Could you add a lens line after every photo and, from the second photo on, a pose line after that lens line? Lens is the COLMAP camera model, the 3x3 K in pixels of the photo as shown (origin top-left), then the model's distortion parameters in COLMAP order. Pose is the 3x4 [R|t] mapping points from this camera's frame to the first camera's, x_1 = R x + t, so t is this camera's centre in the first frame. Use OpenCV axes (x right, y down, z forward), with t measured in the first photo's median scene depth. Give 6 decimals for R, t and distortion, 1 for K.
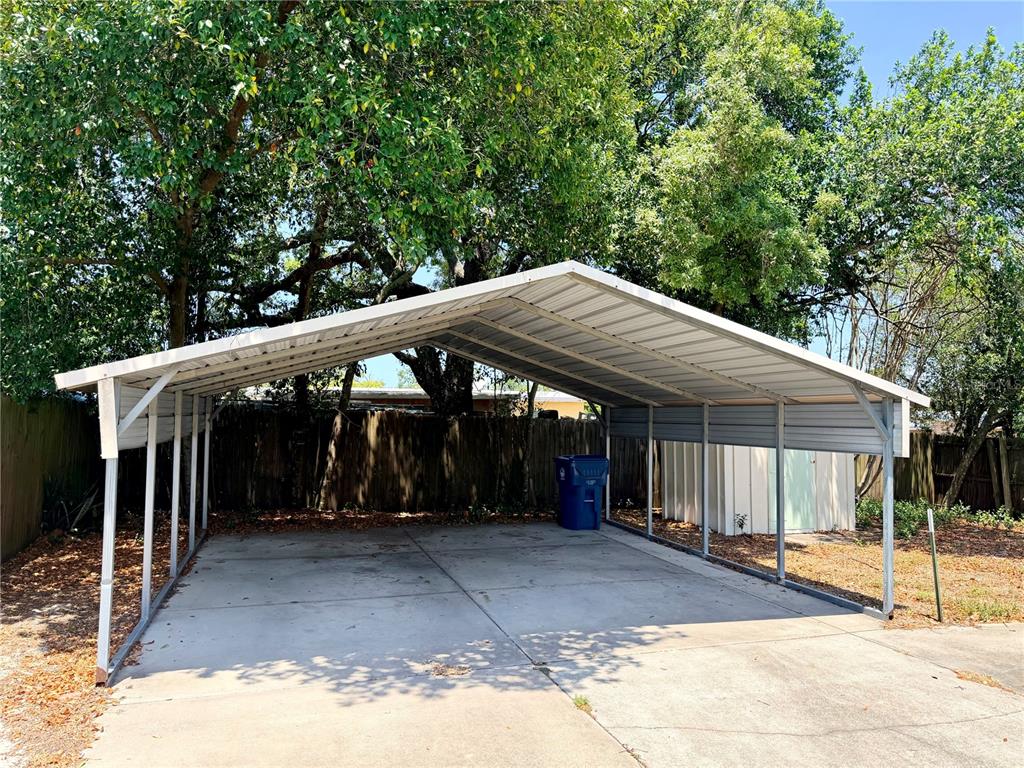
lens RADIAL K [[719.5, 0, 510.6], [0, 719.5, 381.8], [0, 0, 1]] dist [-0.006857, -0.003582]
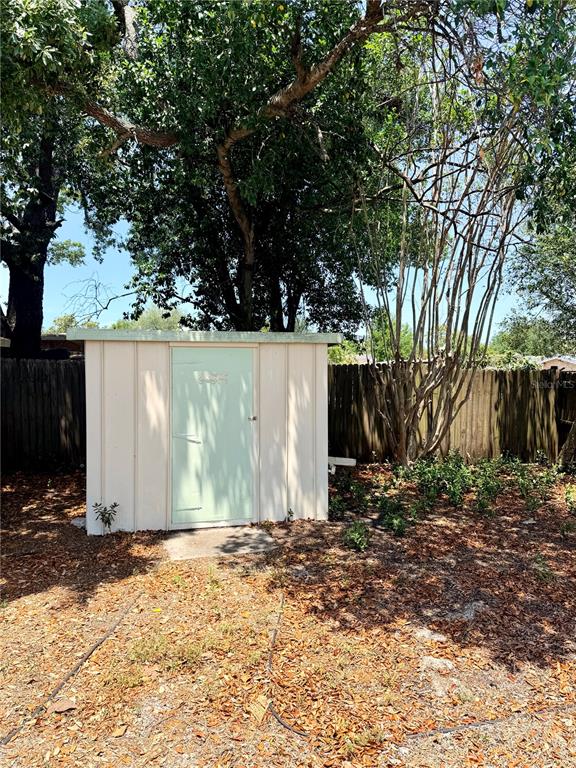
lens RADIAL K [[539.7, 0, 288.9], [0, 539.7, 385.2], [0, 0, 1]] dist [-0.006857, -0.003582]
pose [[0.993920, -0.007726, -0.109837, 0.459106], [0.017919, 0.995586, 0.092122, 0.033025], [0.108640, -0.093530, 0.989671, 0.475344]]
